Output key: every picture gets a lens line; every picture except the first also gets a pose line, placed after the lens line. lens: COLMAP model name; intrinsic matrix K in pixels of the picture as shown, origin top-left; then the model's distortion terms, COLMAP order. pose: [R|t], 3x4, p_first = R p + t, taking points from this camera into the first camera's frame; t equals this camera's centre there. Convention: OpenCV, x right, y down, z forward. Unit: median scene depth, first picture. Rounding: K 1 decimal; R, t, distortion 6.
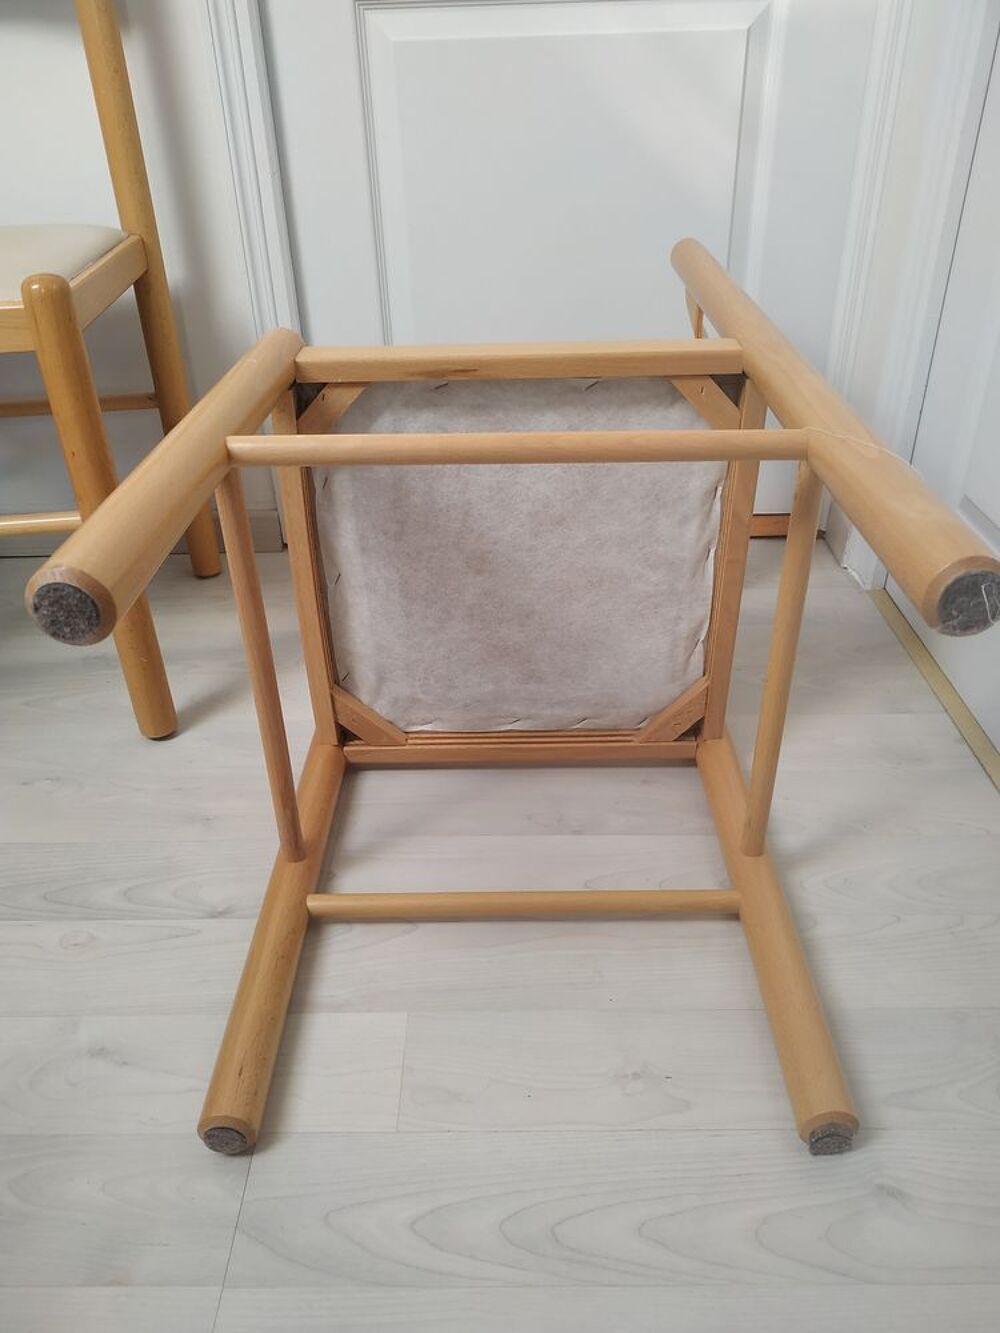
lens RADIAL K [[954.5, 0, 495.7], [0, 954.5, 662.0], [0, 0, 1]] dist [-0.025908, -0.007887]
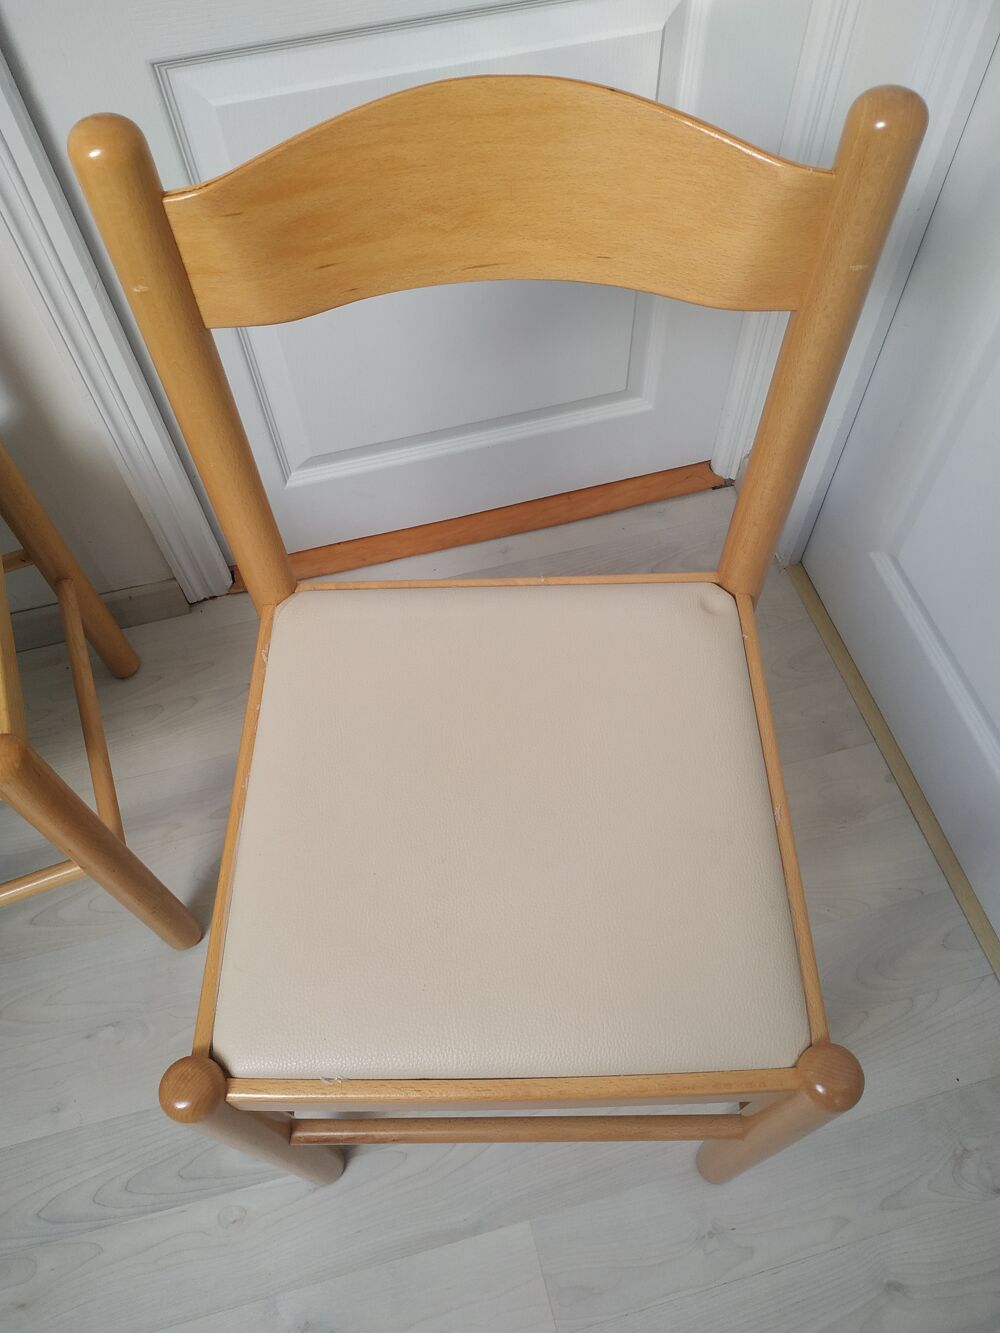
lens RADIAL K [[954.5, 0, 495.3], [0, 954.5, 671.2], [0, 0, 1]] dist [-0.025908, -0.007887]
pose [[0.966895, -0.220414, 0.128573, -0.100798], [0.146065, 0.891224, 0.429400, -0.623434], [-0.209233, -0.396405, 0.893915, 0.117538]]
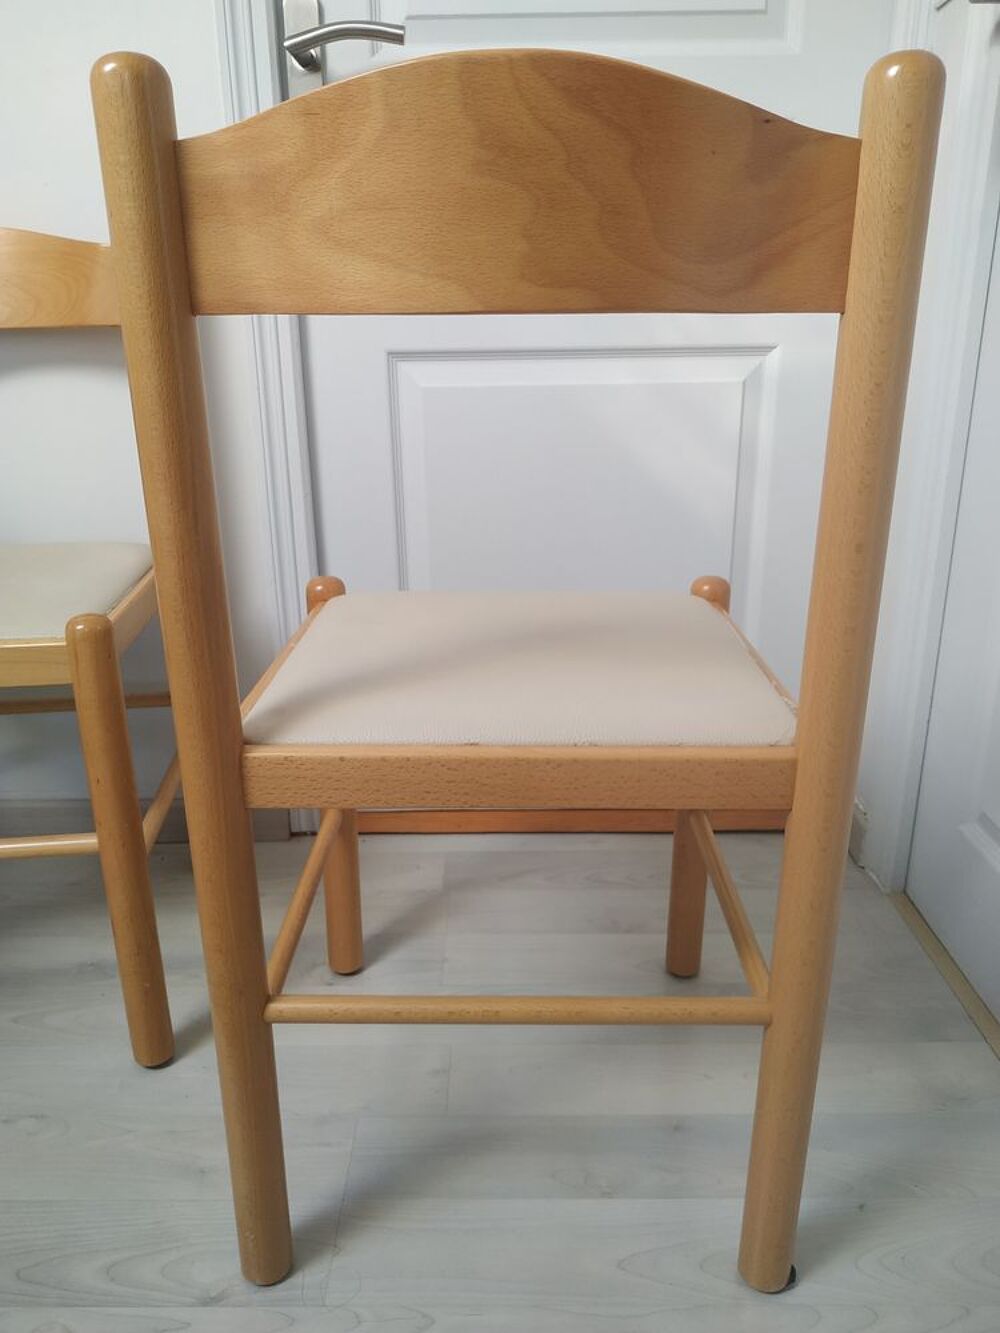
lens RADIAL K [[954.5, 0, 497.4], [0, 954.5, 663.0], [0, 0, 1]] dist [-0.025908, -0.007887]
pose [[0.999892, 0.011454, 0.009239, -0.031018], [-0.008893, 0.970536, -0.240791, -0.089200], [-0.011725, 0.240683, 0.970533, -0.004348]]
